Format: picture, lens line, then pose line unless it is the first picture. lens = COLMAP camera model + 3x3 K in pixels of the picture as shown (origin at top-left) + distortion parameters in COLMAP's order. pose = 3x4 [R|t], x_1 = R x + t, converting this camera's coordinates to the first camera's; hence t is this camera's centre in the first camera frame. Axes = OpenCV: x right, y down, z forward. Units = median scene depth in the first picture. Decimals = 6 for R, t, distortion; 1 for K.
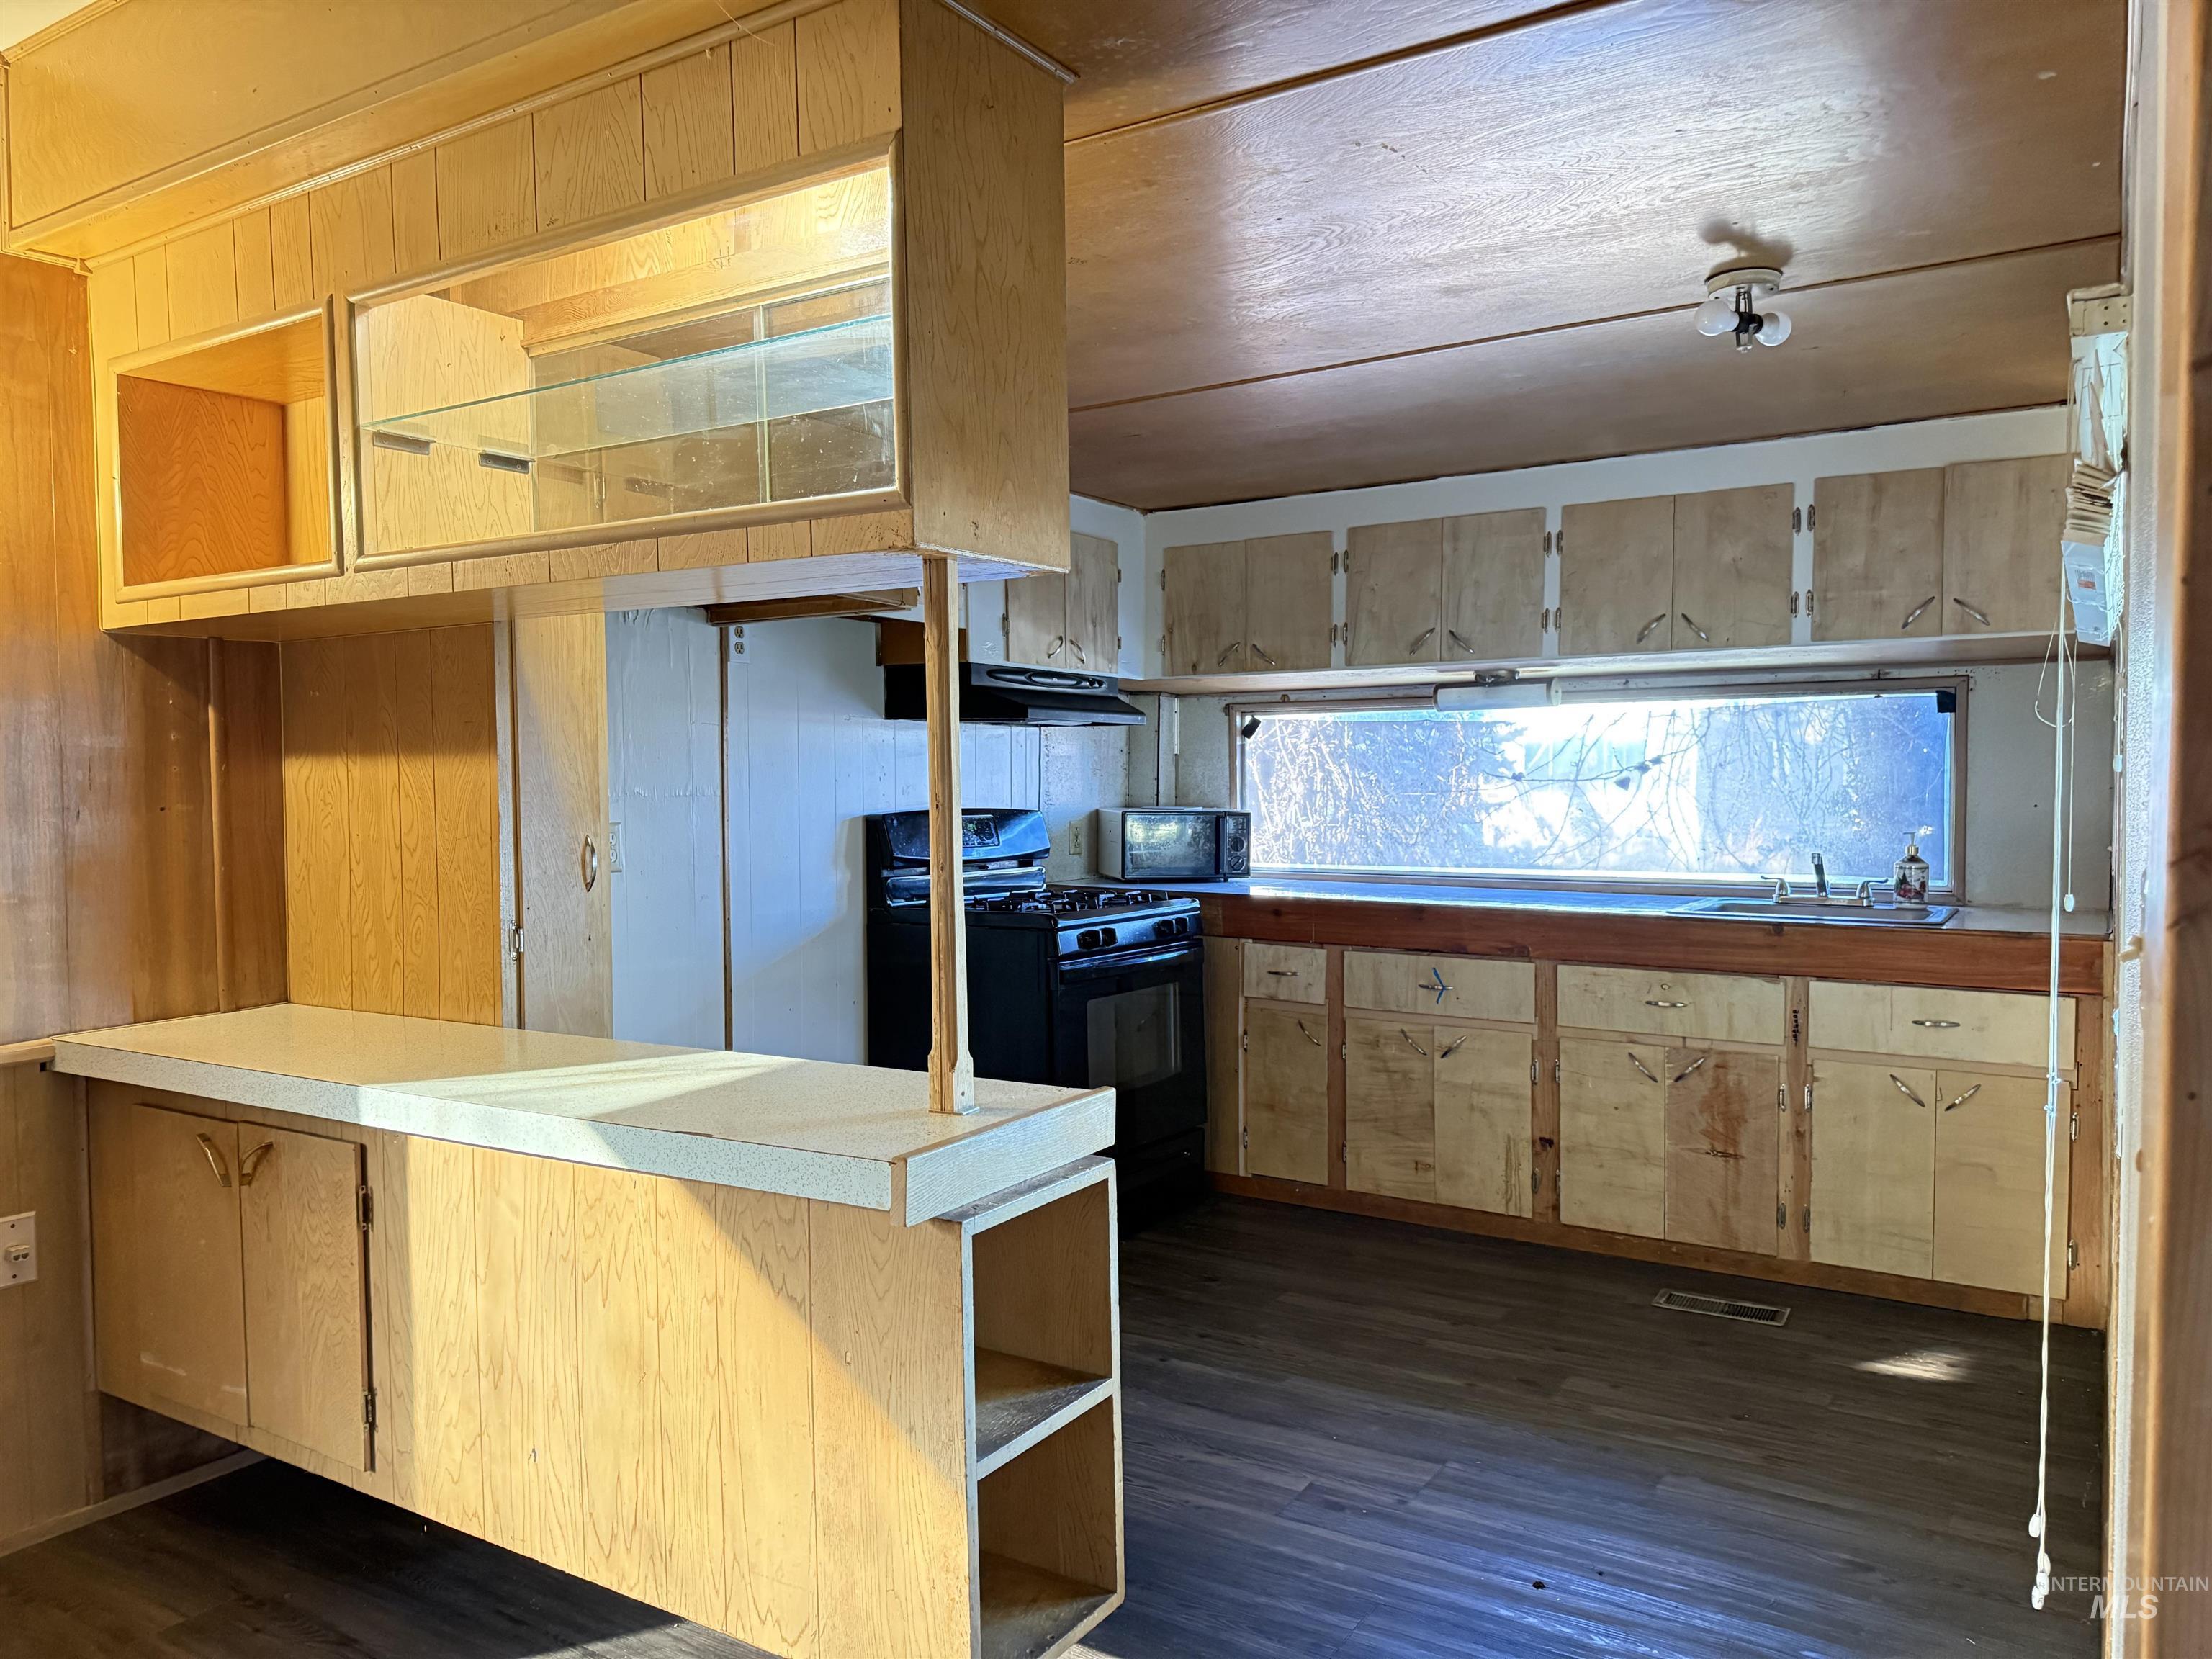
lens RADIAL K [[1543.8, 0, 1110.7], [0, 1543.8, 836.7], [0, 0, 1]] dist [0.140074, -0.263046]
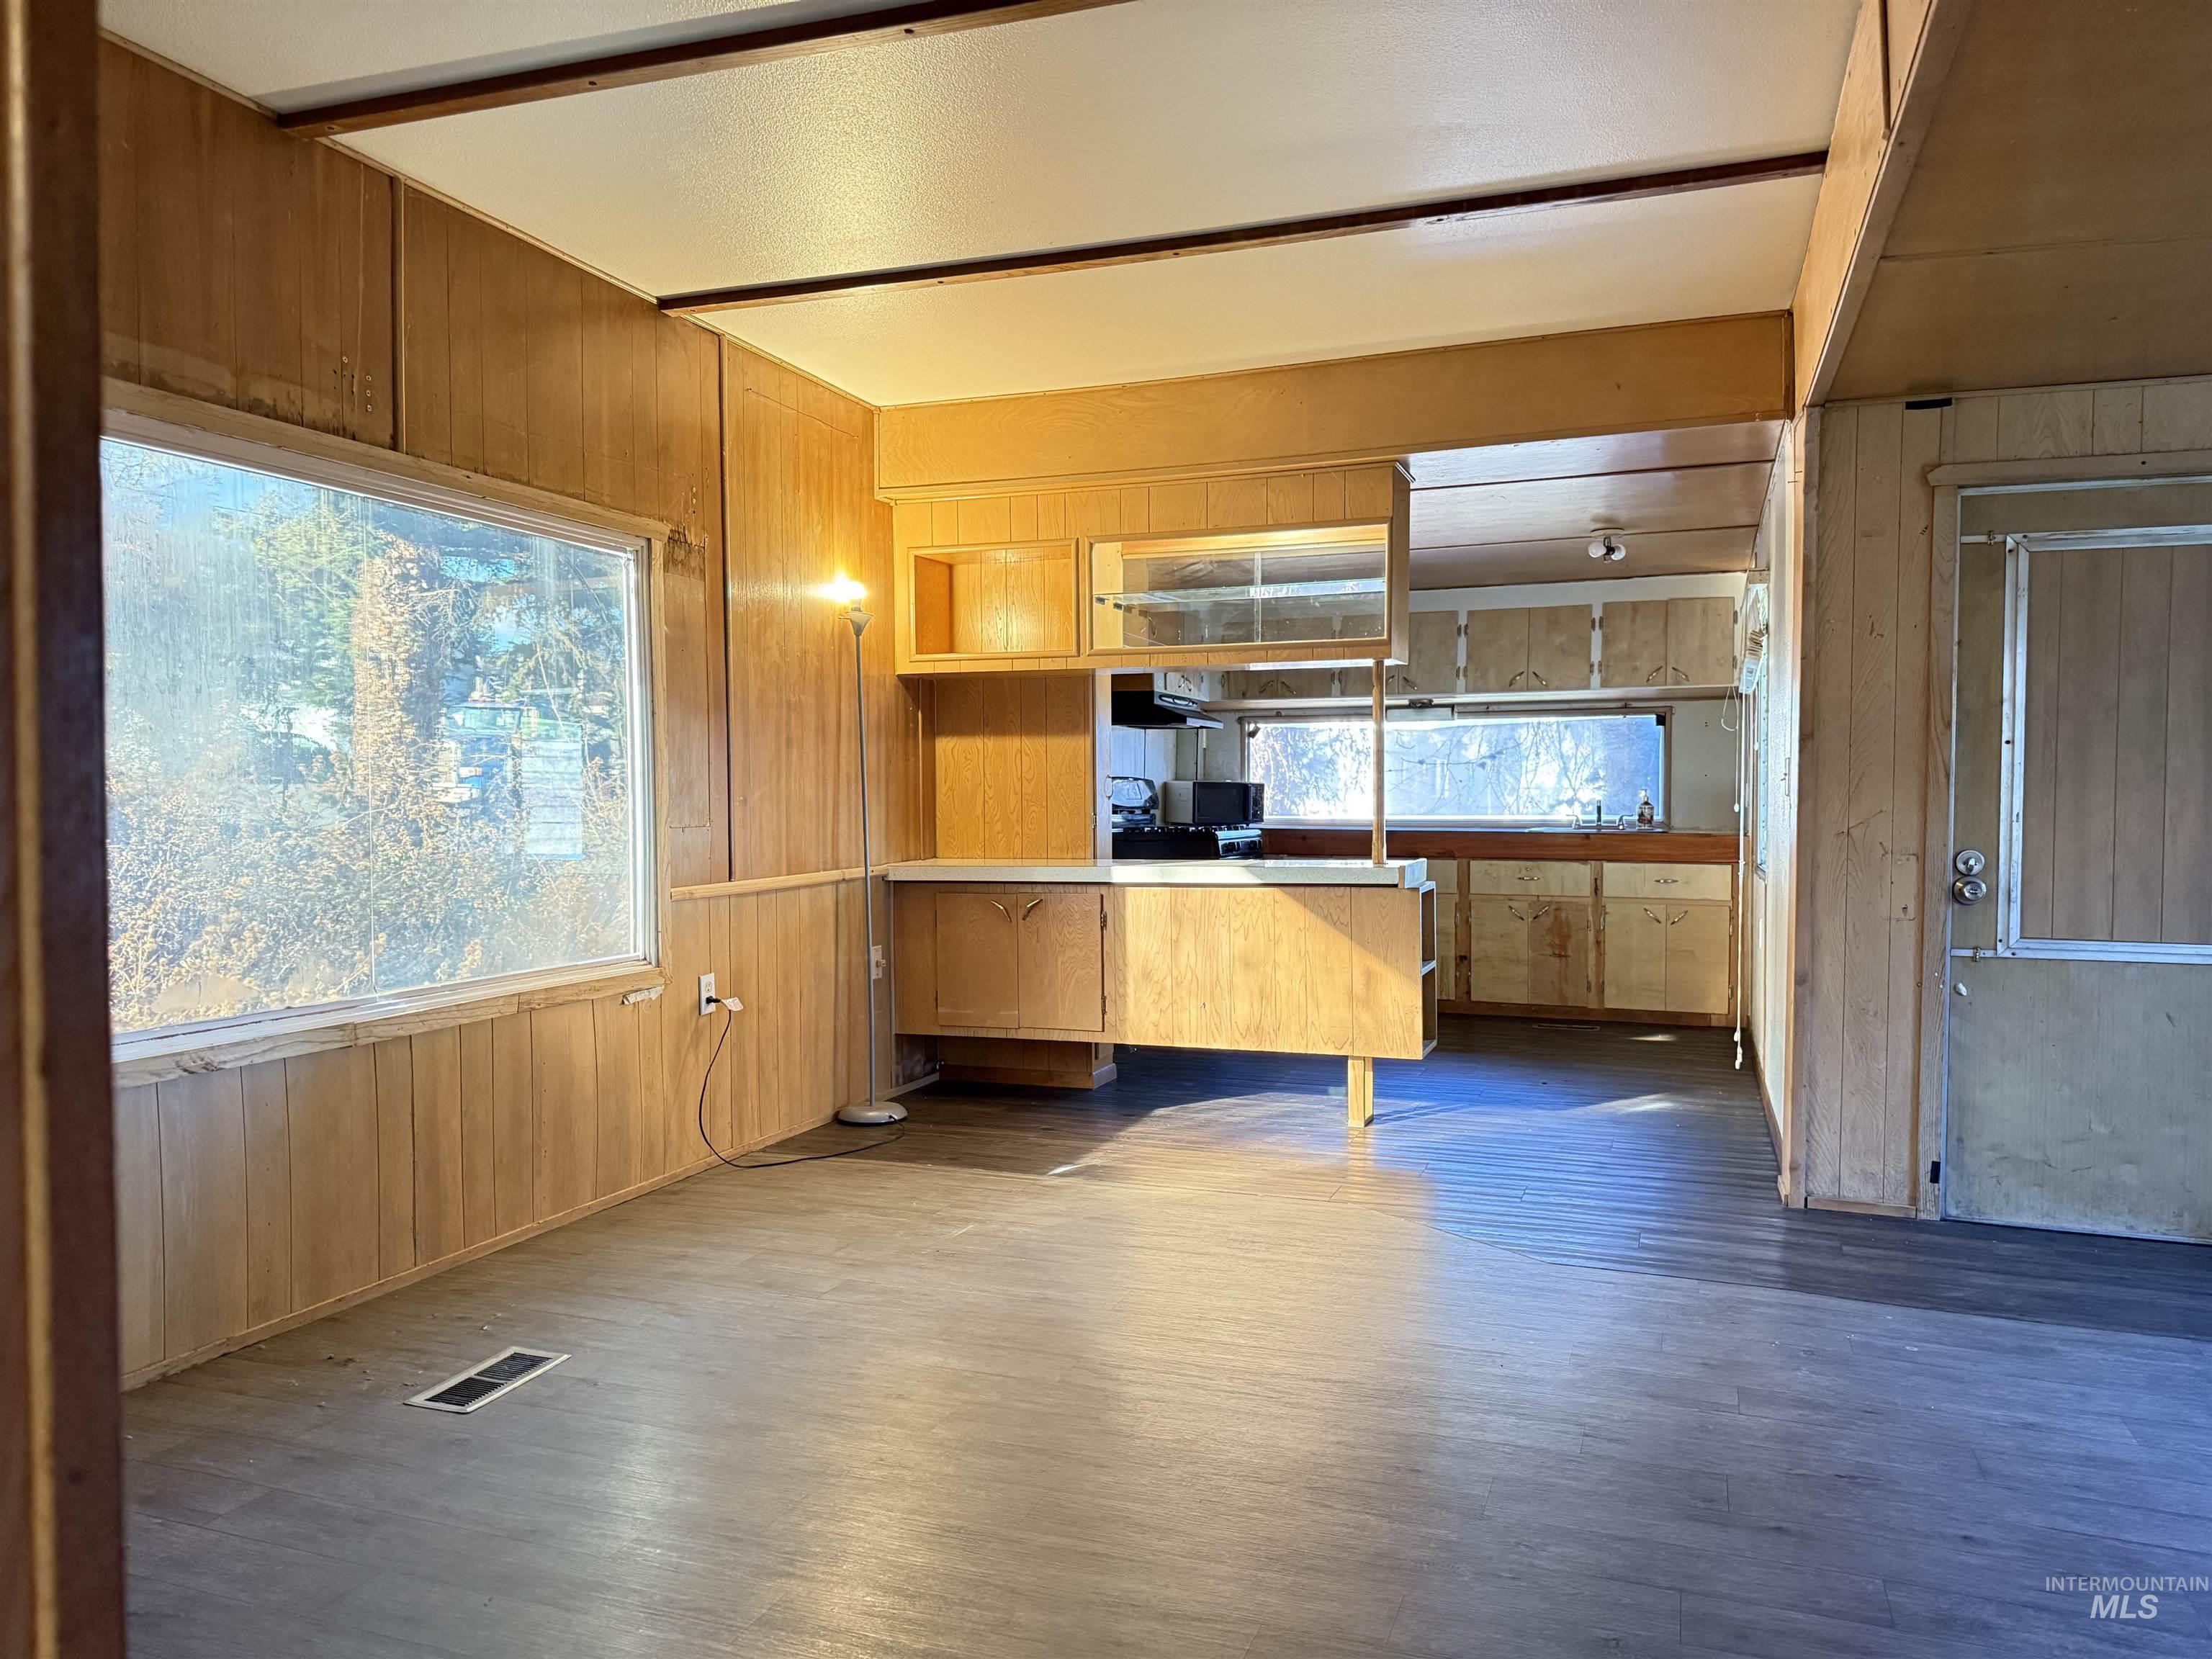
lens RADIAL K [[1546.6, 0, 1106.0], [0, 1546.6, 829.5], [0, 0, 1]] dist [0.129229, -0.004218]
pose [[0.978020, -0.000621, 0.208510, -0.520458], [0.003610, 0.999896, -0.013957, 0.070205], [-0.208480, 0.014403, 0.977921, -0.712319]]
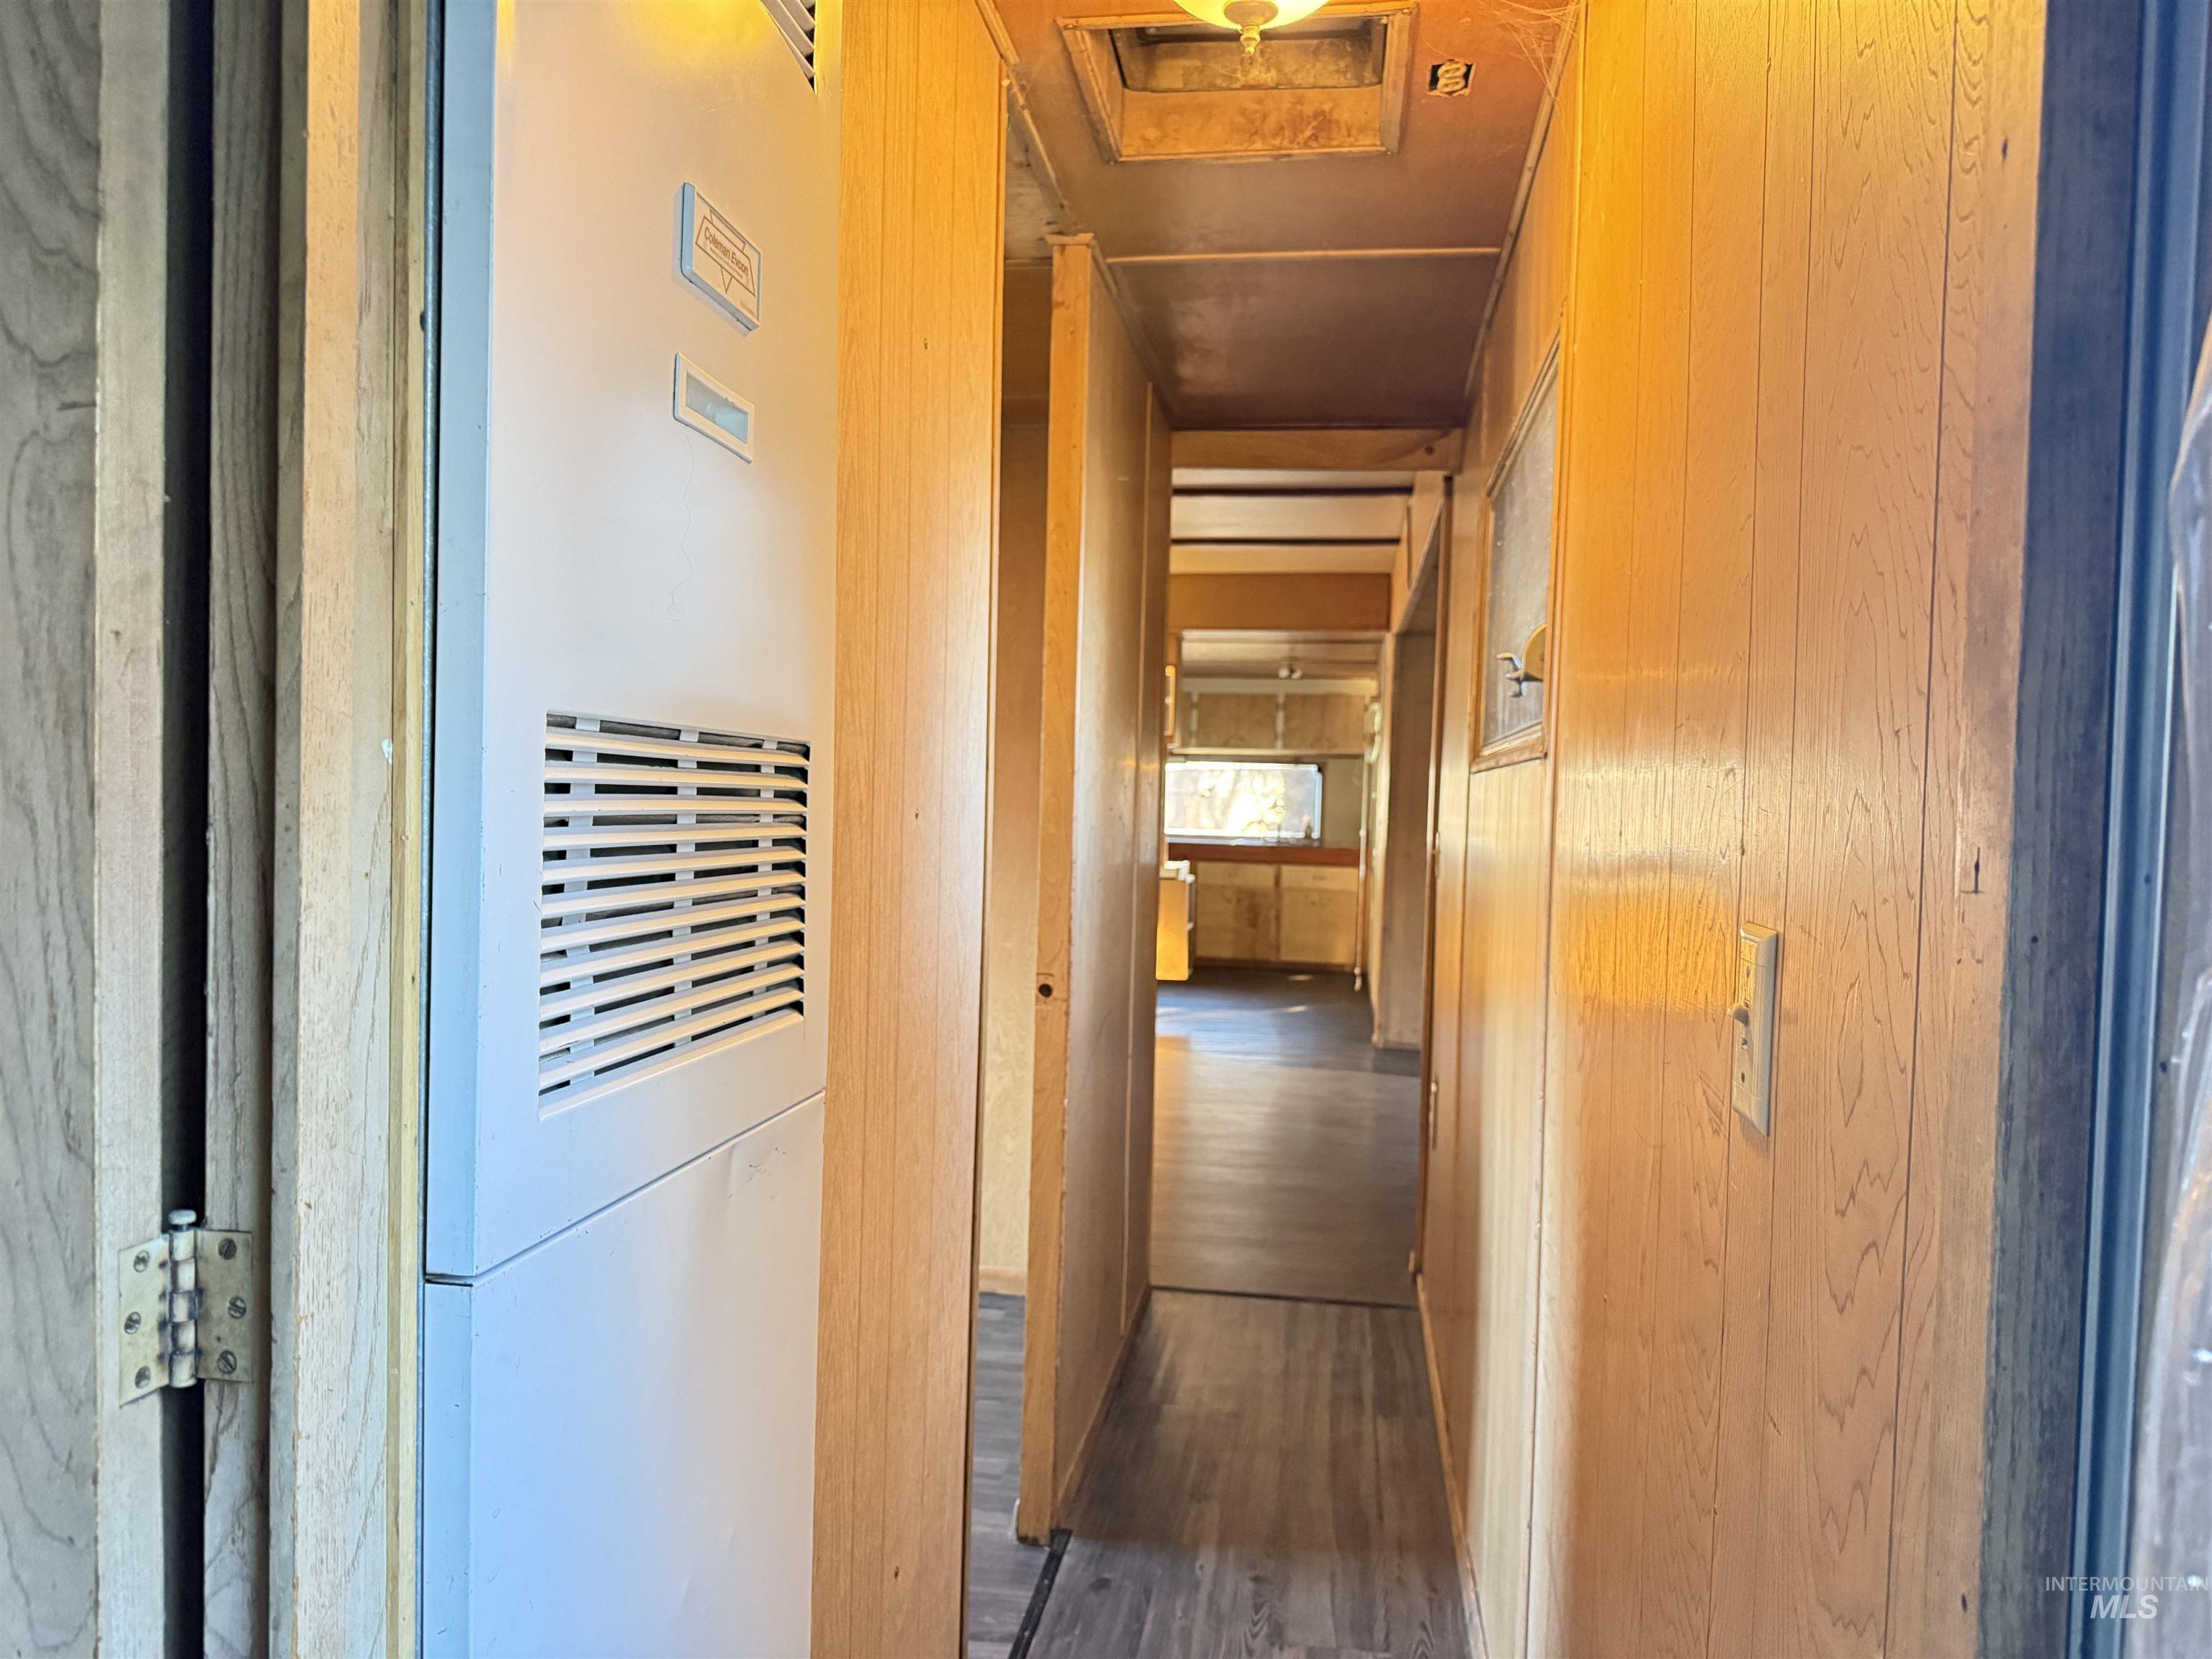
lens RADIAL K [[1546.6, 0, 1106.0], [0, 1546.6, 829.5], [0, 0, 1]] dist [0.129229, -0.004218]
pose [[0.913125, 0.022265, 0.407072, -0.968092], [-0.018934, 0.999746, -0.012210, 0.062258], [-0.407240, 0.003442, 0.913314, -1.414471]]
